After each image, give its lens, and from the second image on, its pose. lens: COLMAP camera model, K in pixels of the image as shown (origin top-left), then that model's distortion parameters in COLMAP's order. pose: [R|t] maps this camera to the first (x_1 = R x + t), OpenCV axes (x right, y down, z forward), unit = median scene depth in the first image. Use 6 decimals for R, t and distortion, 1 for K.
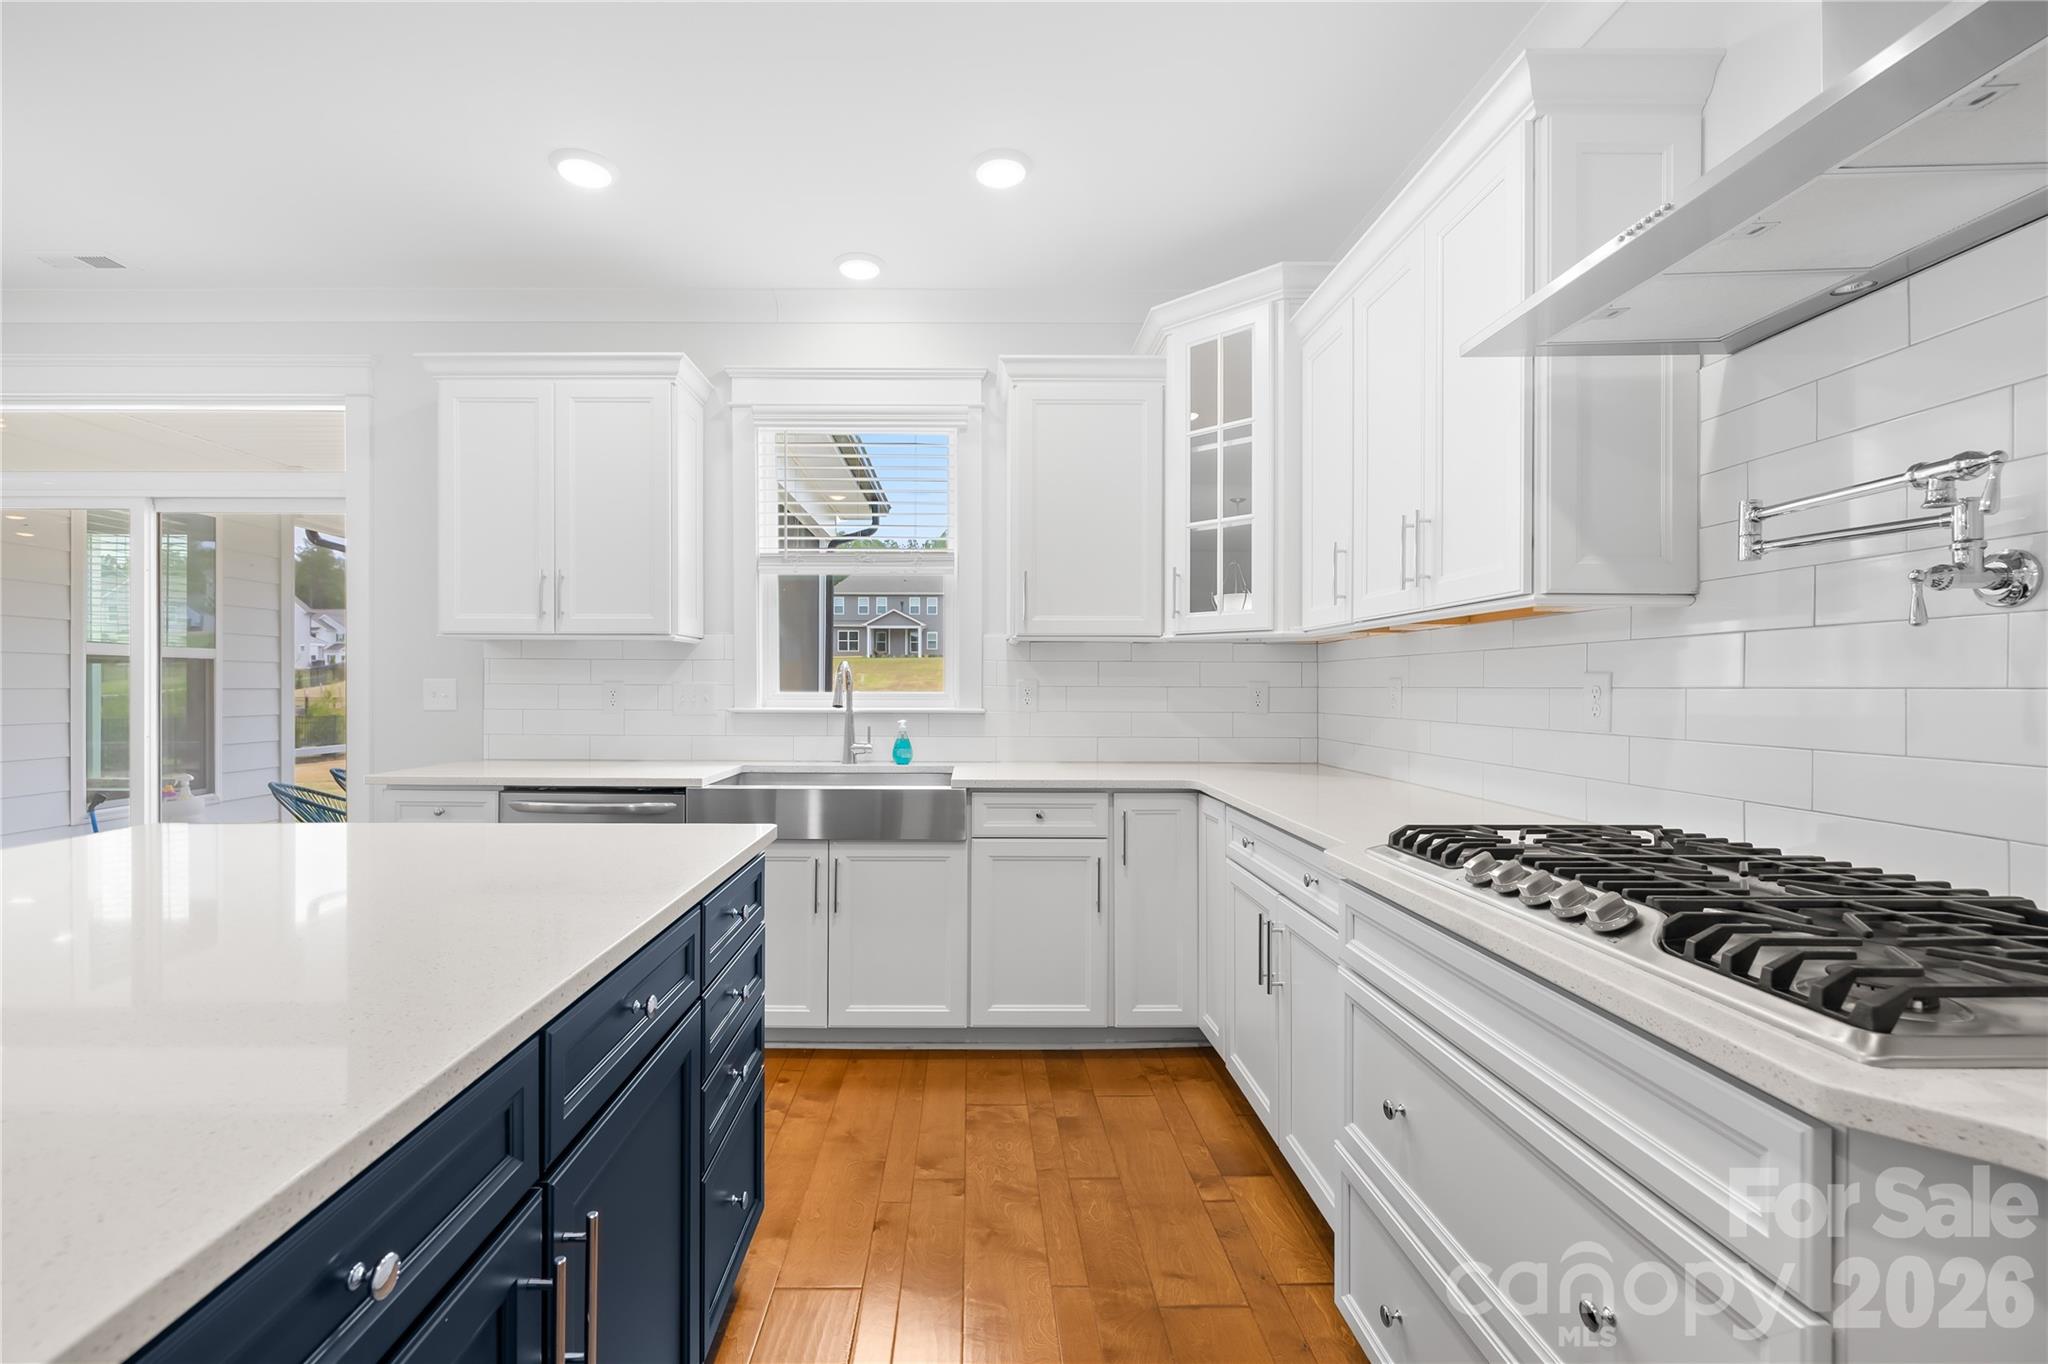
lens RADIAL K [[880.7, 0, 981.8], [0, 880.7, 689.5], [0, 0, 1]] dist [-0.000050, 0.002247]
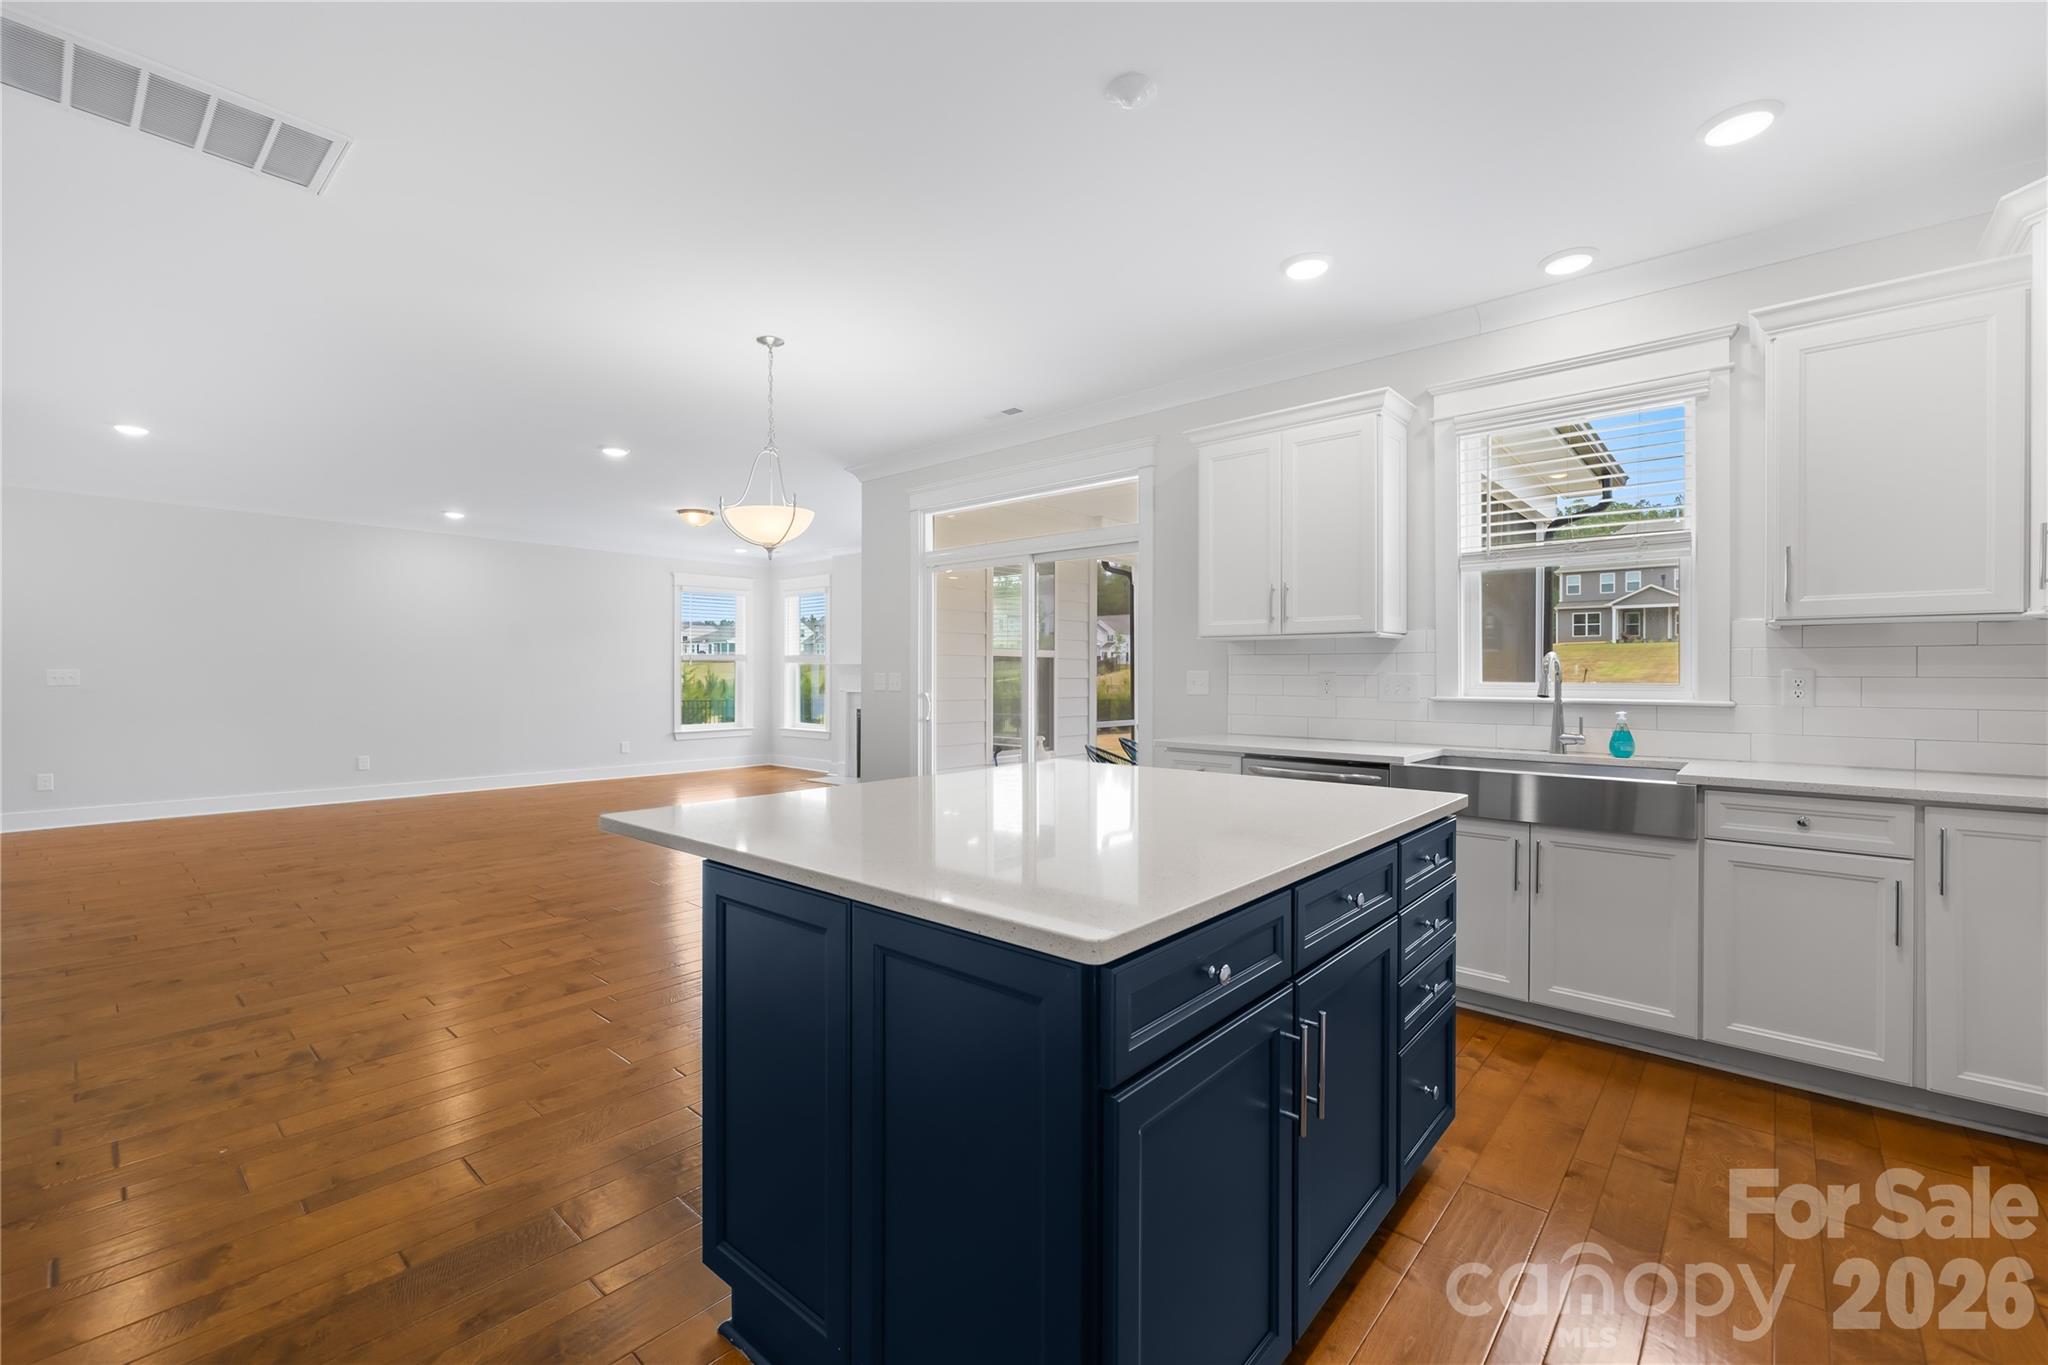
lens RADIAL K [[868.5, 0, 1014.2], [0, 868.5, 677.7], [0, 0, 1]] dist [0.003261, -0.000989]
pose [[0.742294, 0.001395, -0.670073, 0.060562], [-0.003743, 0.999991, -0.002065, 0.002153], [0.670063, 0.004041, 0.742293, -0.169637]]
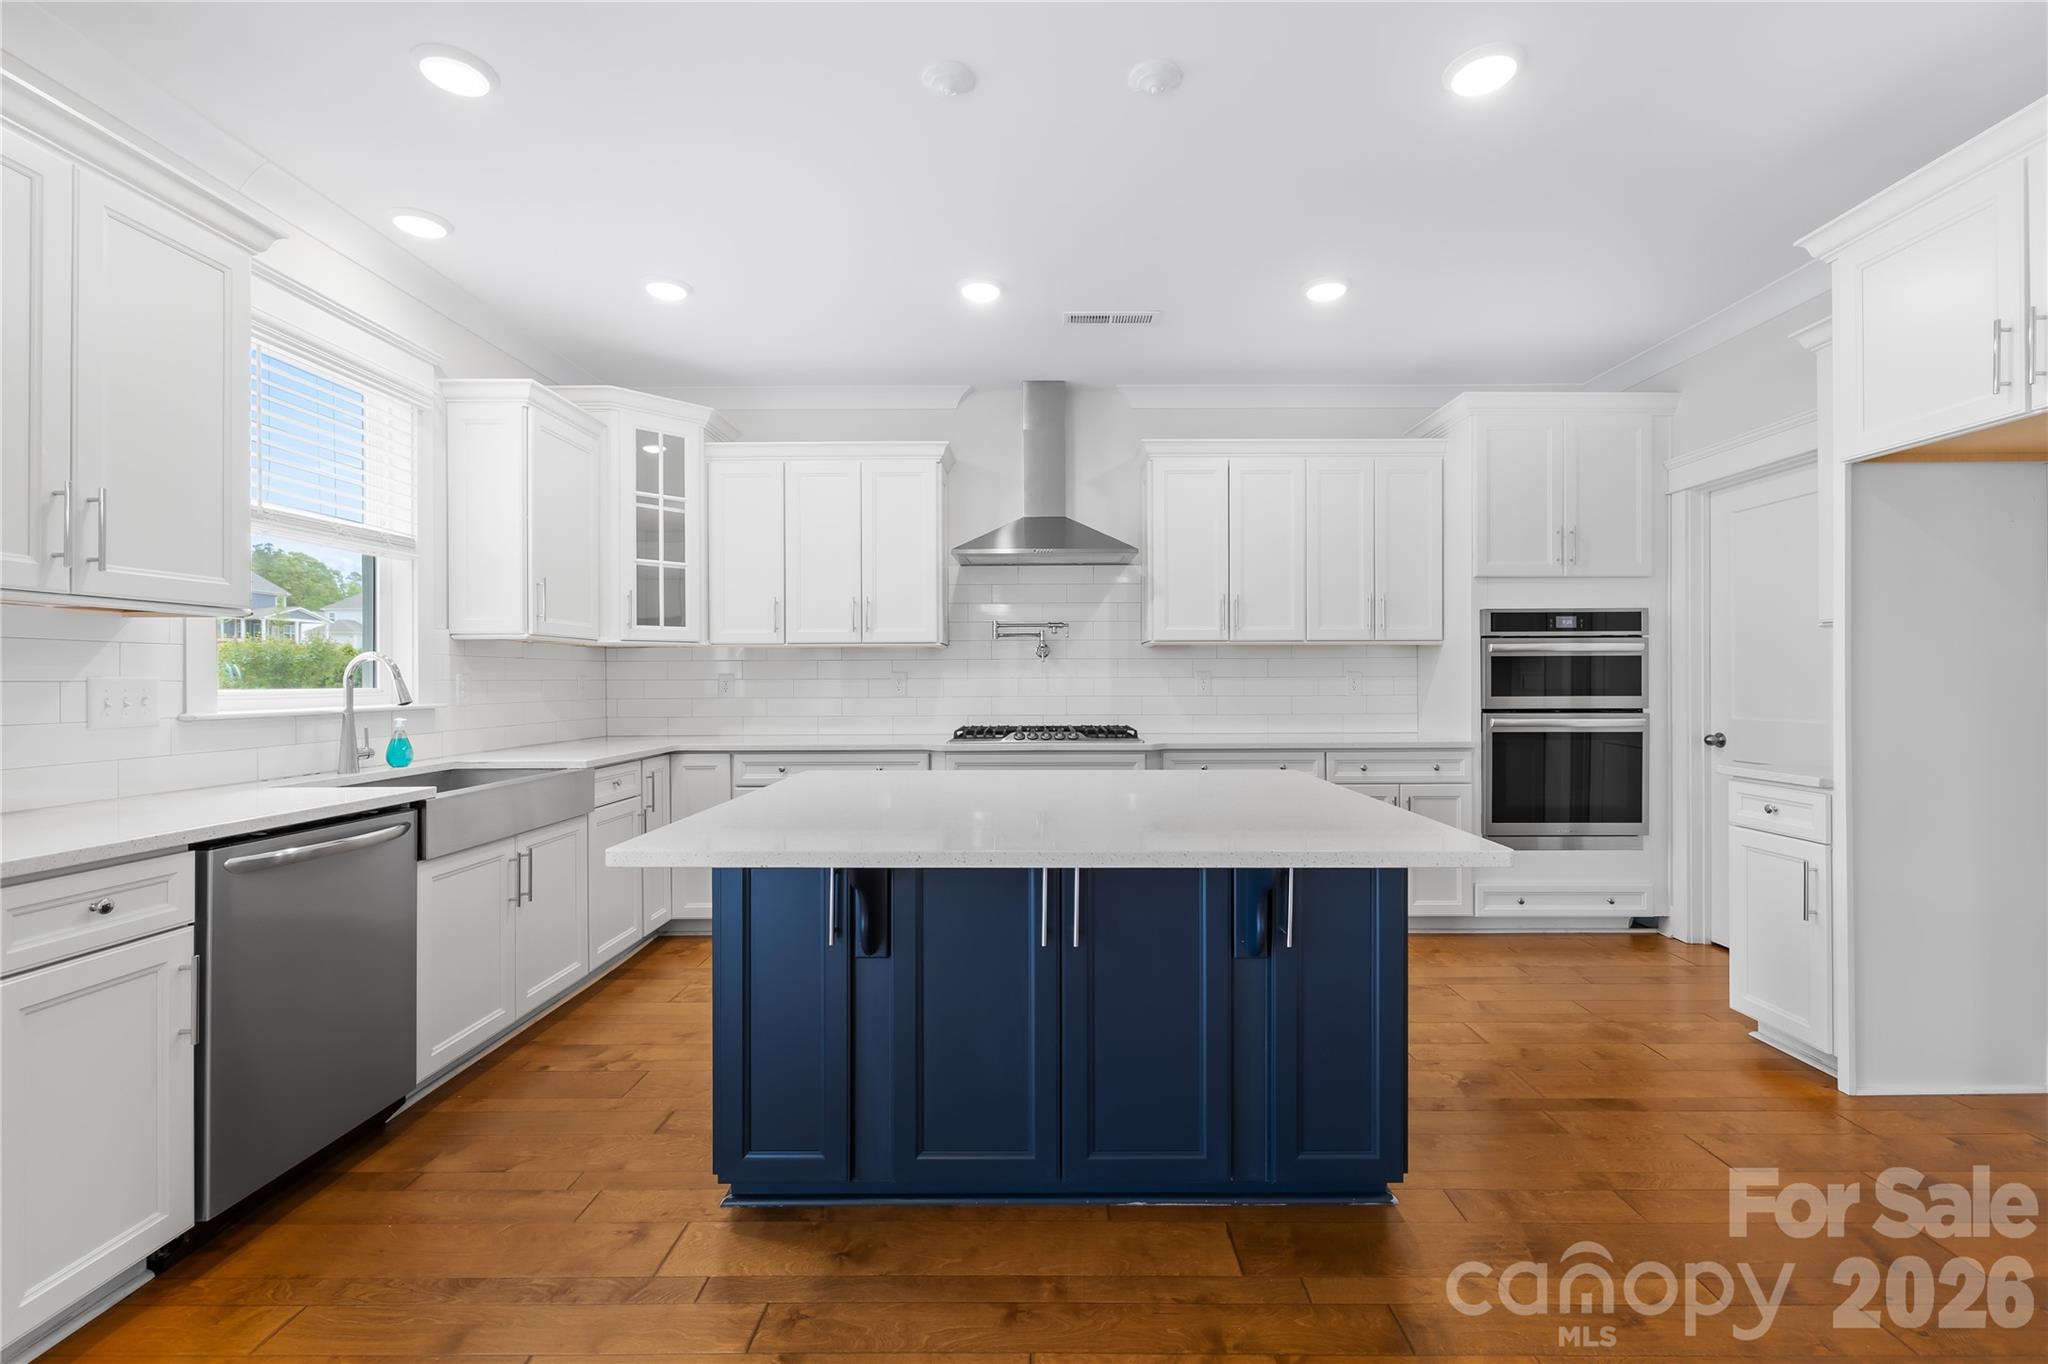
lens RADIAL K [[868.5, 0, 1033.5], [0, 868.5, 681.0], [0, 0, 1]] dist [0.003261, -0.000989]
pose [[0.010973, -0.006758, 0.999917, -1.111764], [0.009374, 0.999934, 0.006655, -0.003738], [-0.999896, 0.009300, 0.011036, 0.382479]]
